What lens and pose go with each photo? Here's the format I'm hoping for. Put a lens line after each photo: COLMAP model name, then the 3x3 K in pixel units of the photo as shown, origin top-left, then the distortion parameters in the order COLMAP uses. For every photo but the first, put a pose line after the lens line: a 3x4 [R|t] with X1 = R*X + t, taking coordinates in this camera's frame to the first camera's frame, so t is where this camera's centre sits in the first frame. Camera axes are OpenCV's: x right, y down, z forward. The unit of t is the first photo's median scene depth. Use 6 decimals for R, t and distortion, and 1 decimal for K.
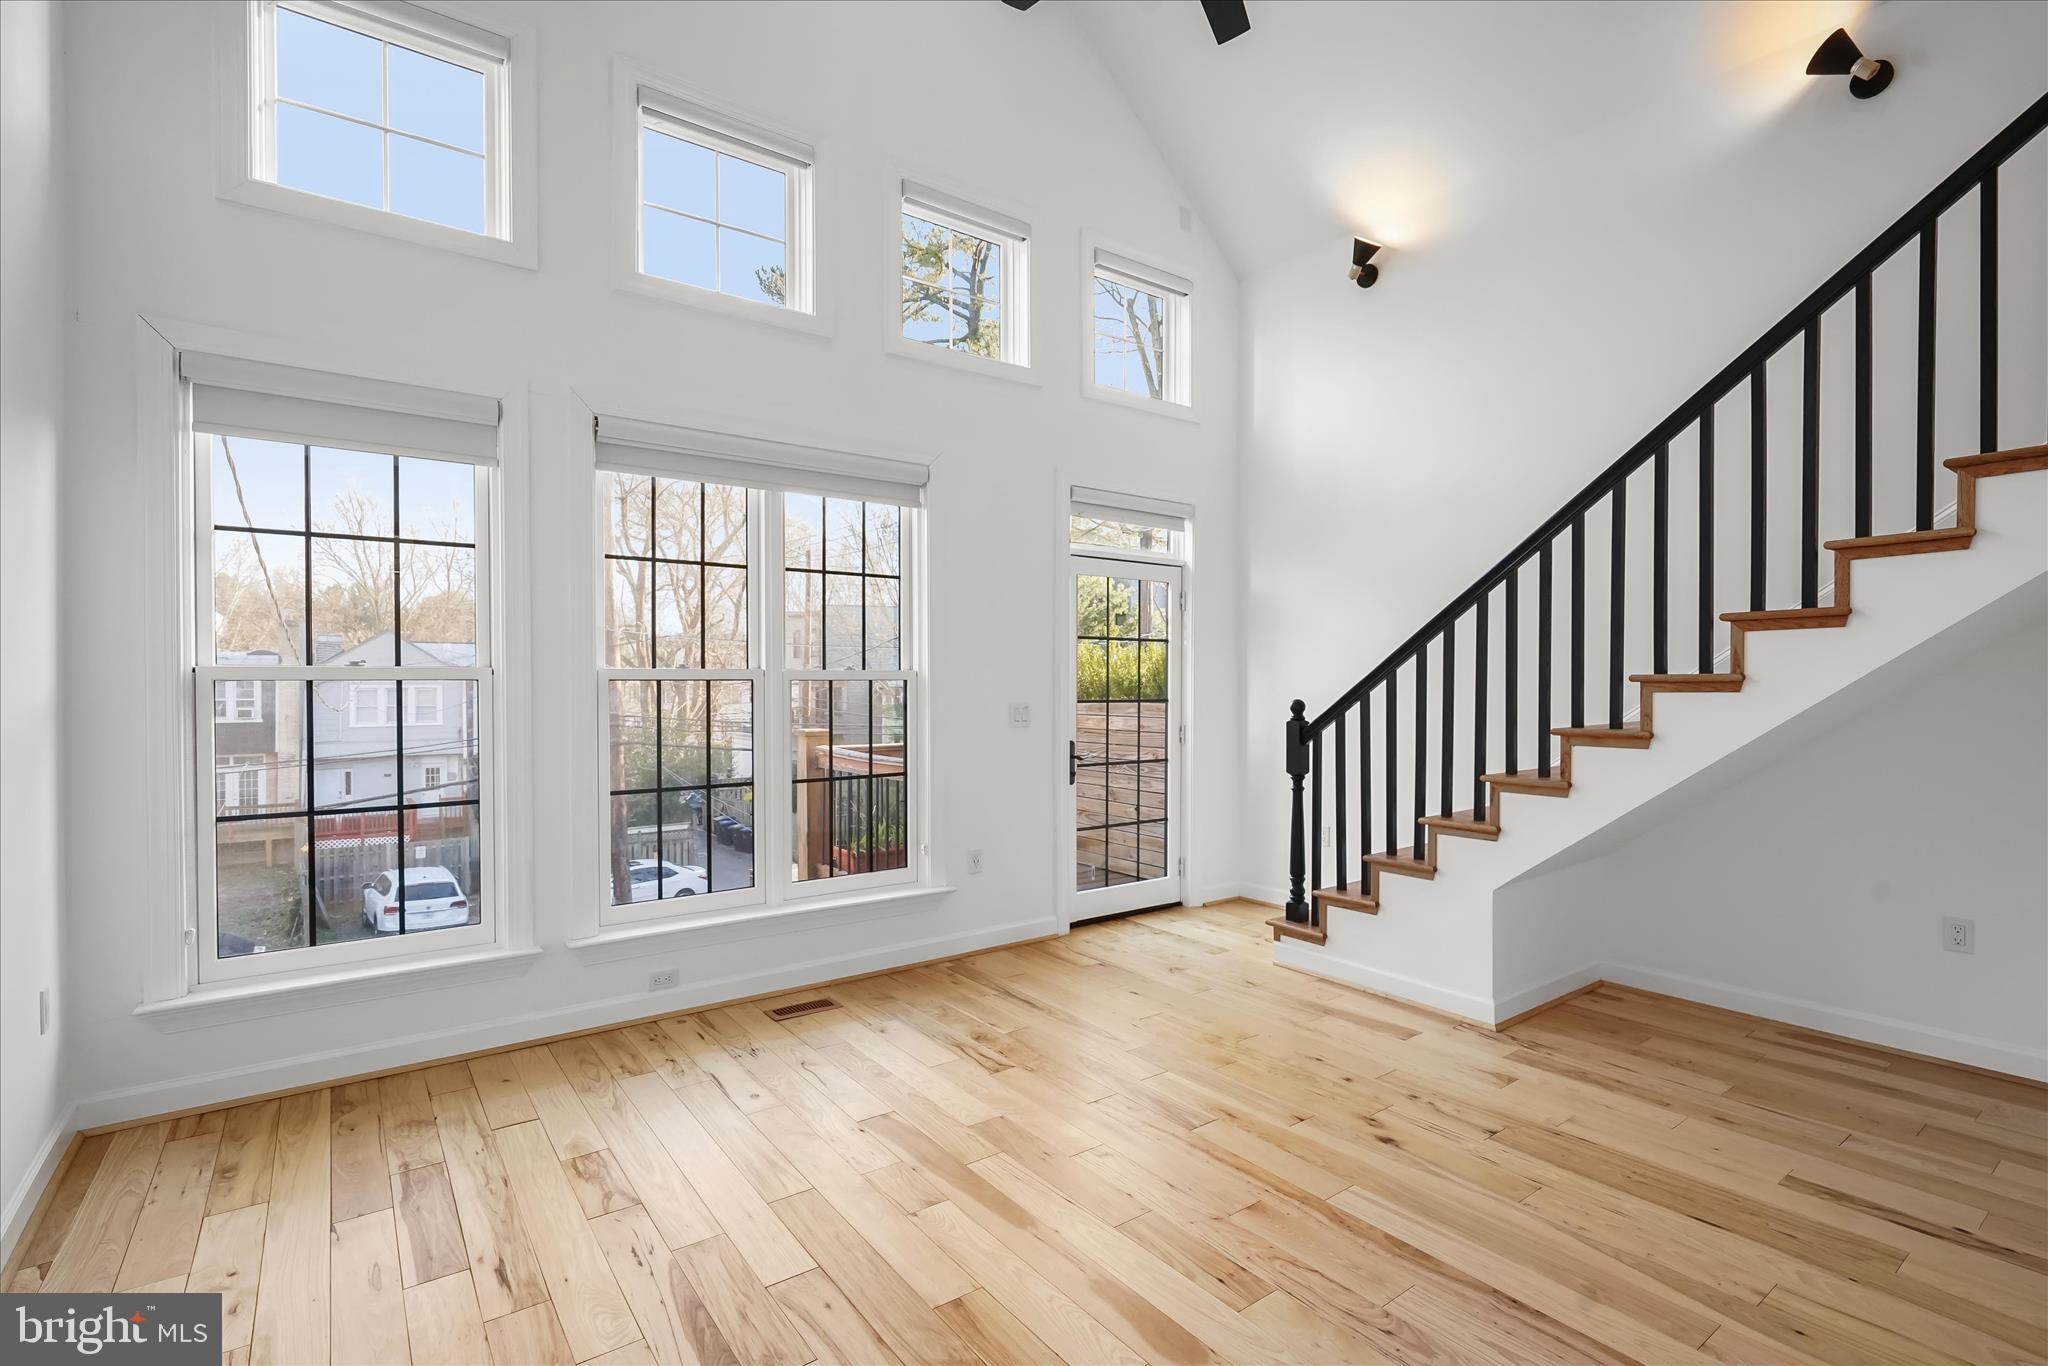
lens RADIAL K [[960.8, 0, 1029.4], [0, 960.8, 691.0], [0, 0, 1]] dist [-0.008075, 0.002502]
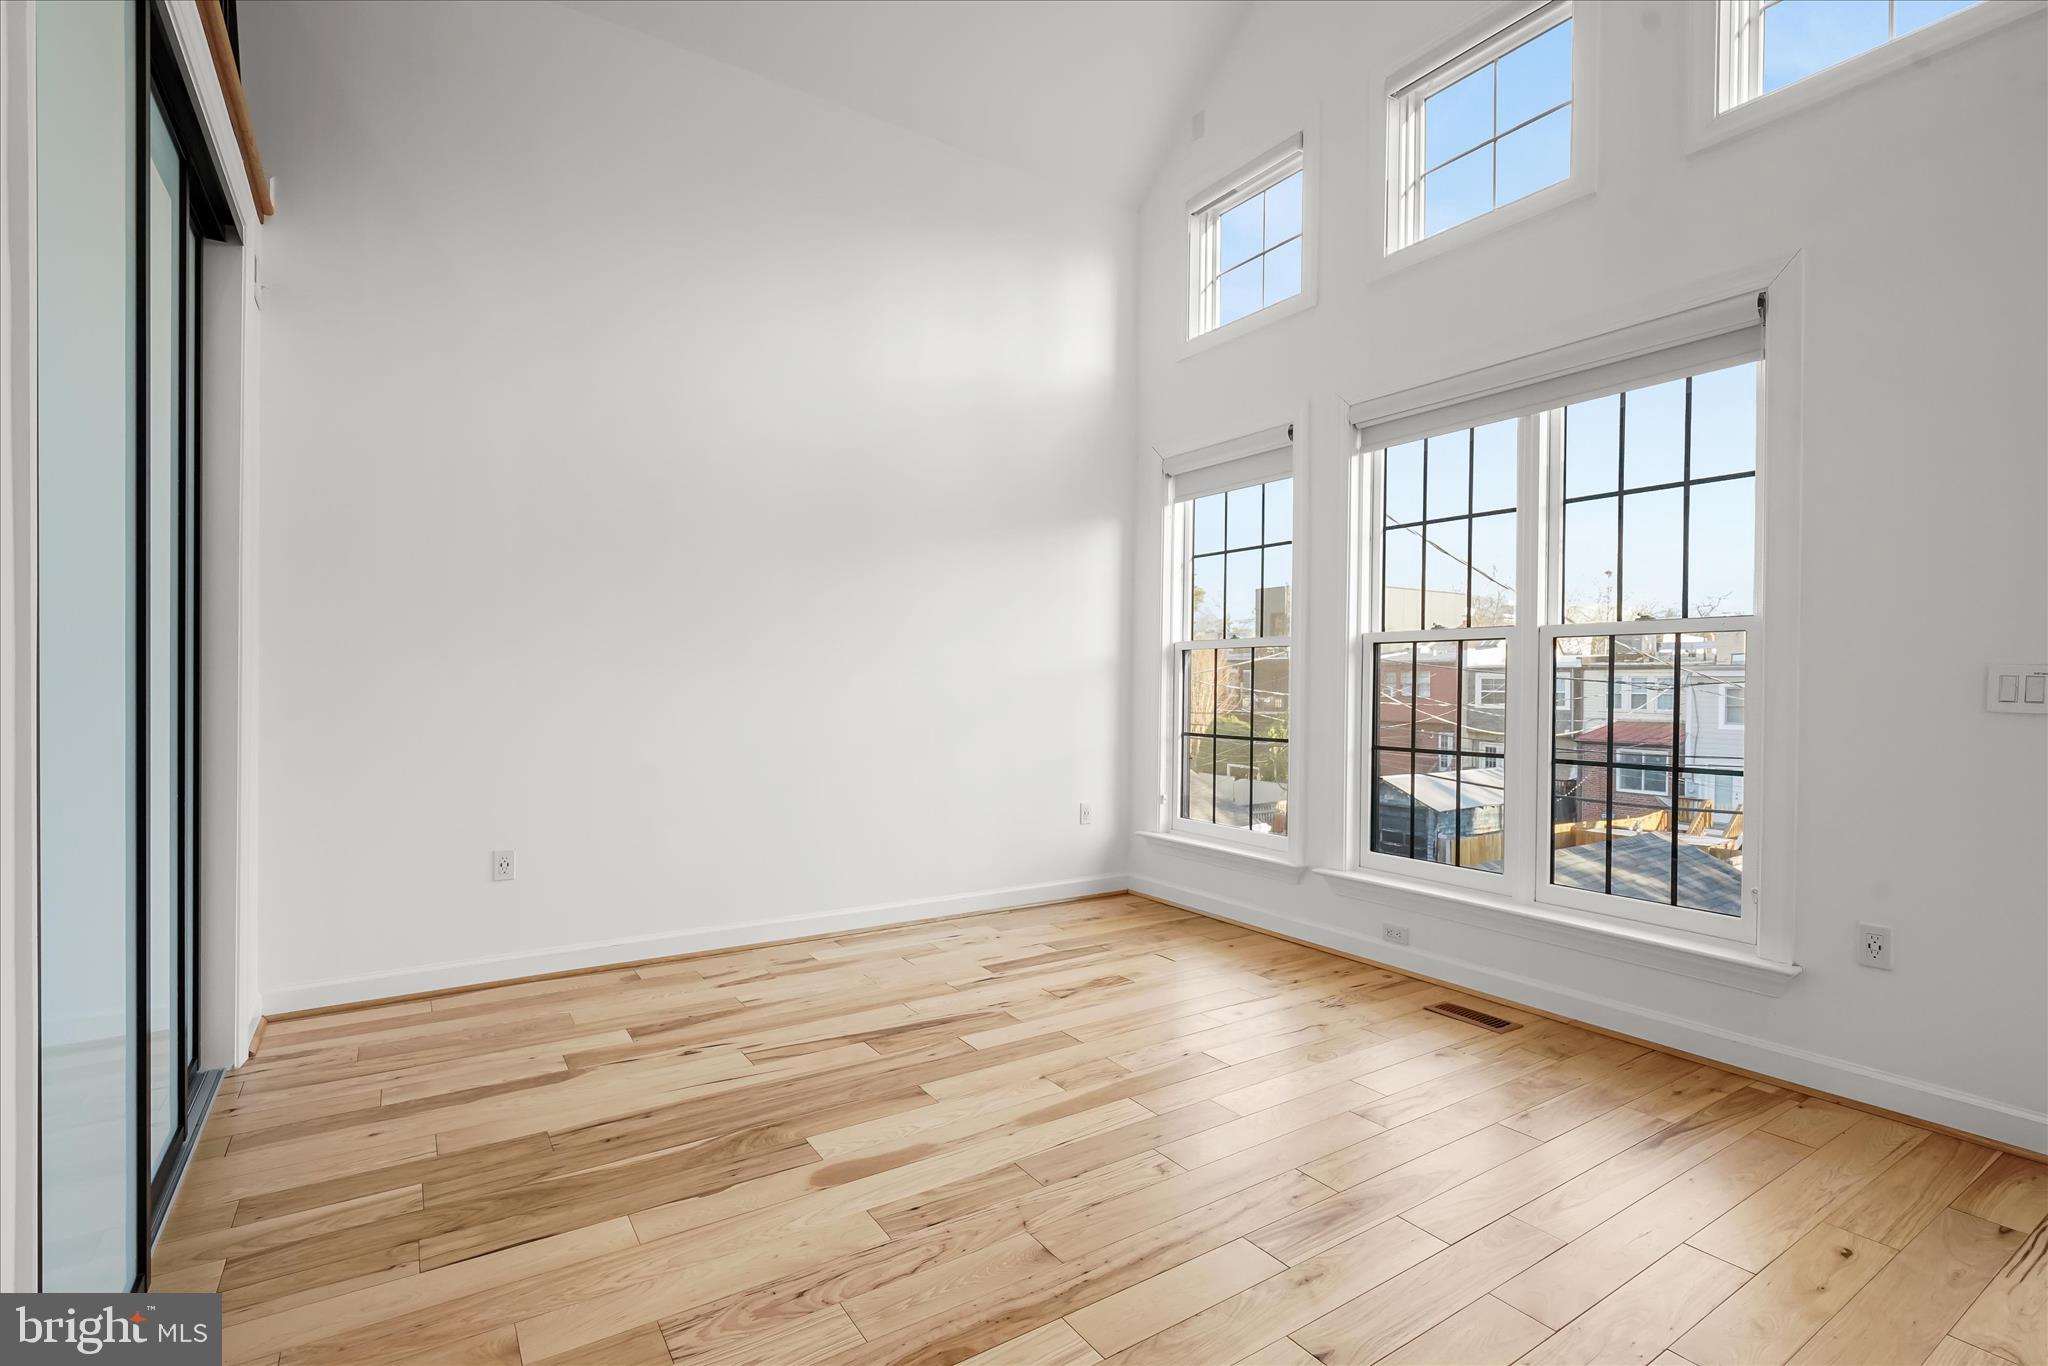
lens RADIAL K [[960.8, 0, 1008.3], [0, 960.8, 691.9], [0, 0, 1]] dist [-0.008075, 0.002502]
pose [[-0.073422, 0.015512, -0.997180, 0.719413], [-0.016204, 0.999728, 0.016745, 0.032887], [0.997169, 0.017388, -0.073150, 0.703424]]
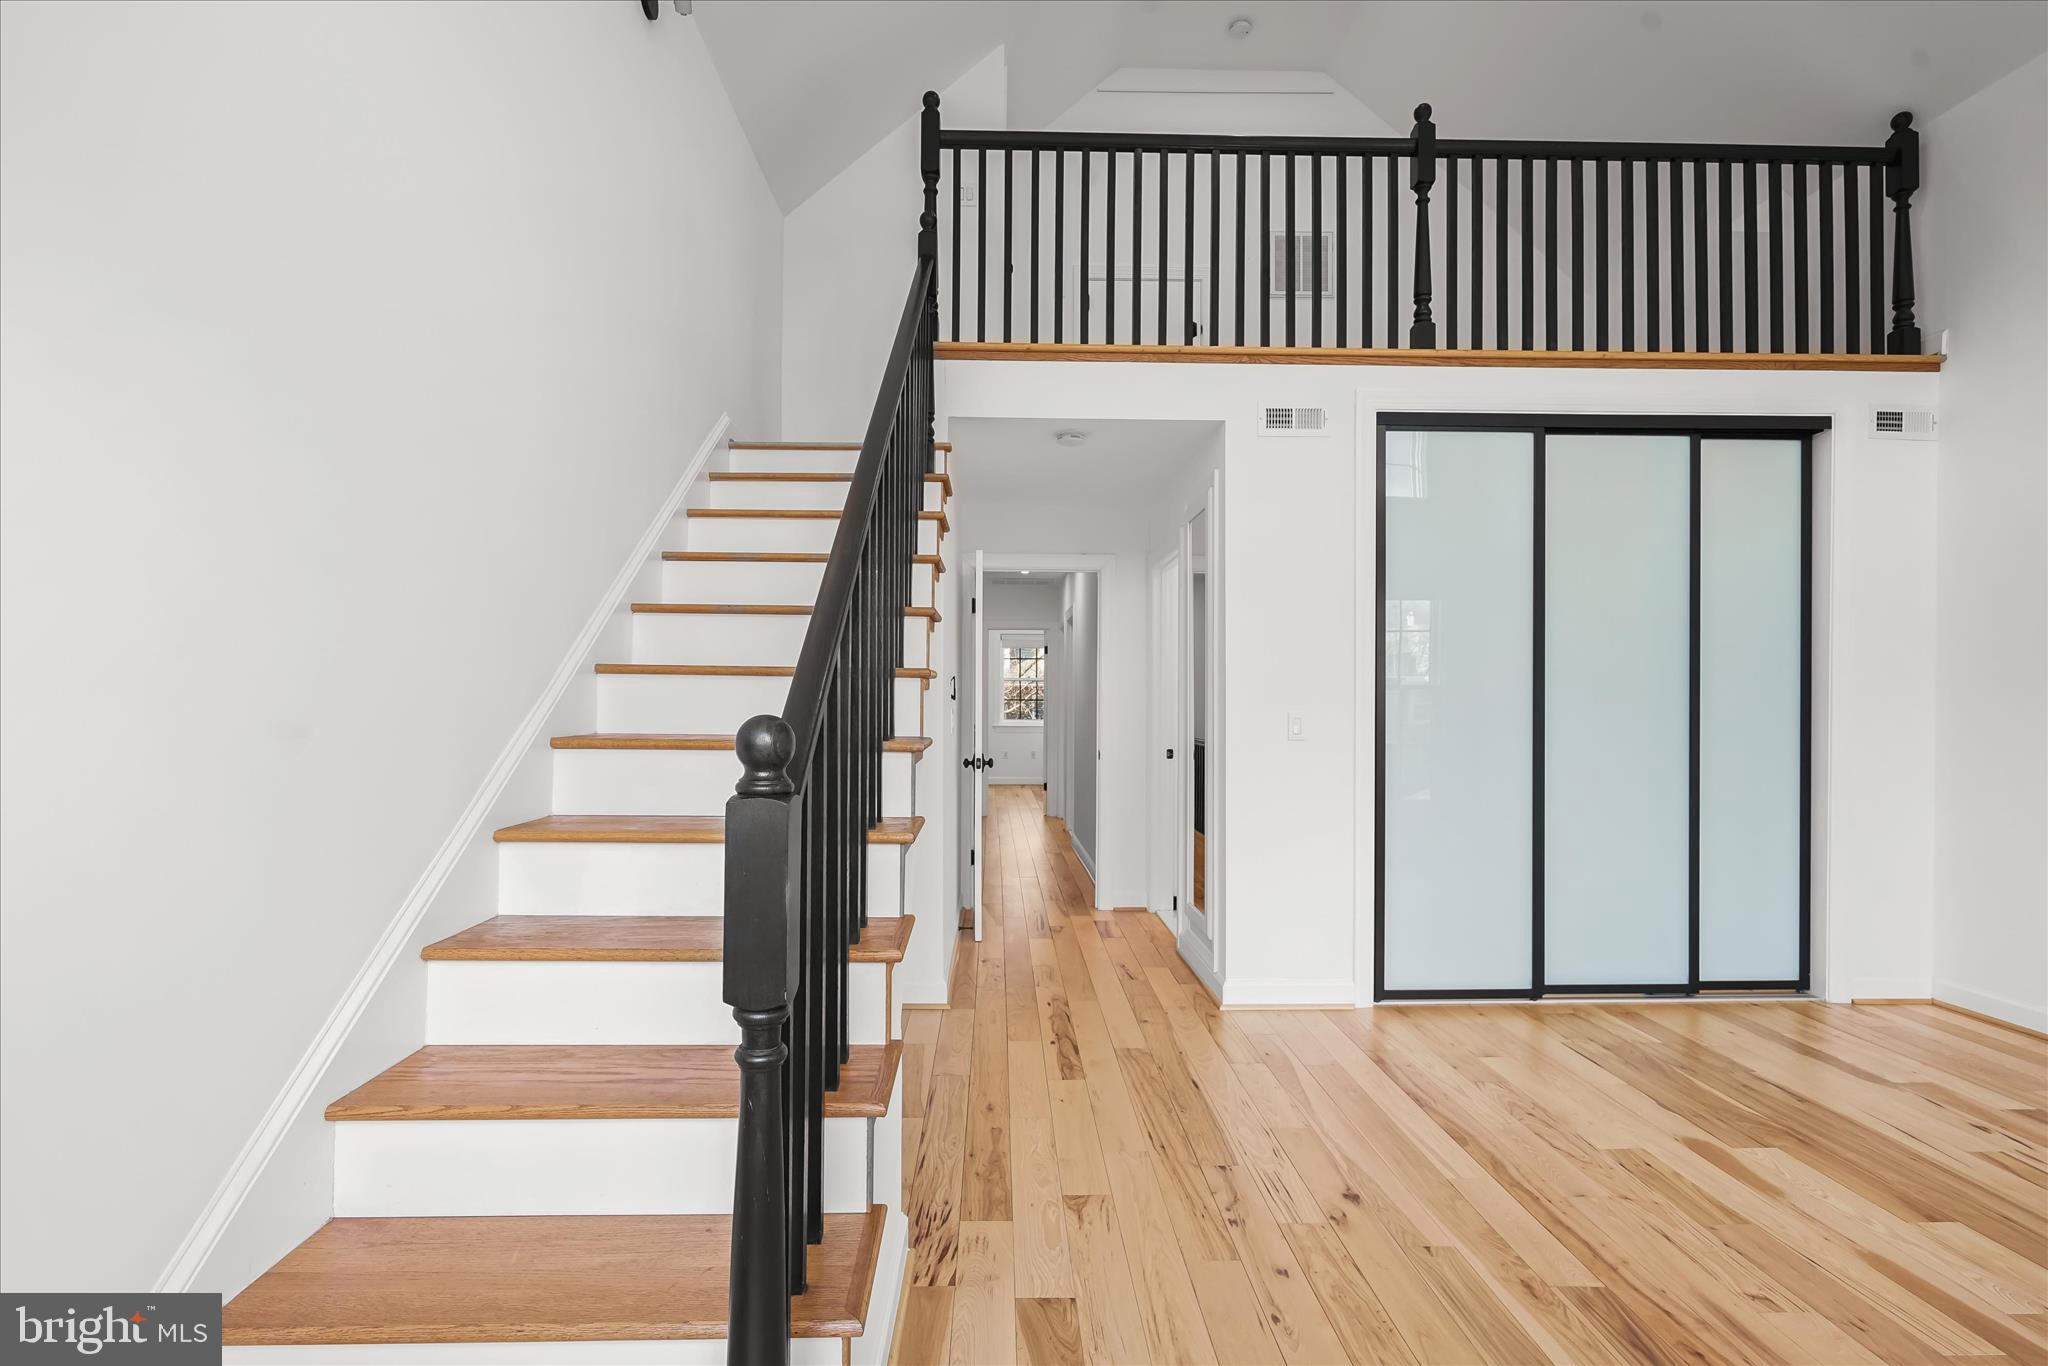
lens RADIAL K [[960.8, 0, 1016.8], [0, 960.8, 688.2], [0, 0, 1]] dist [-0.008075, 0.002502]
pose [[-0.815328, -0.001948, 0.578996, 0.090025], [-0.001128, 0.999998, 0.001777, -0.002412], [-0.578999, 0.000796, -0.815328, 1.506067]]
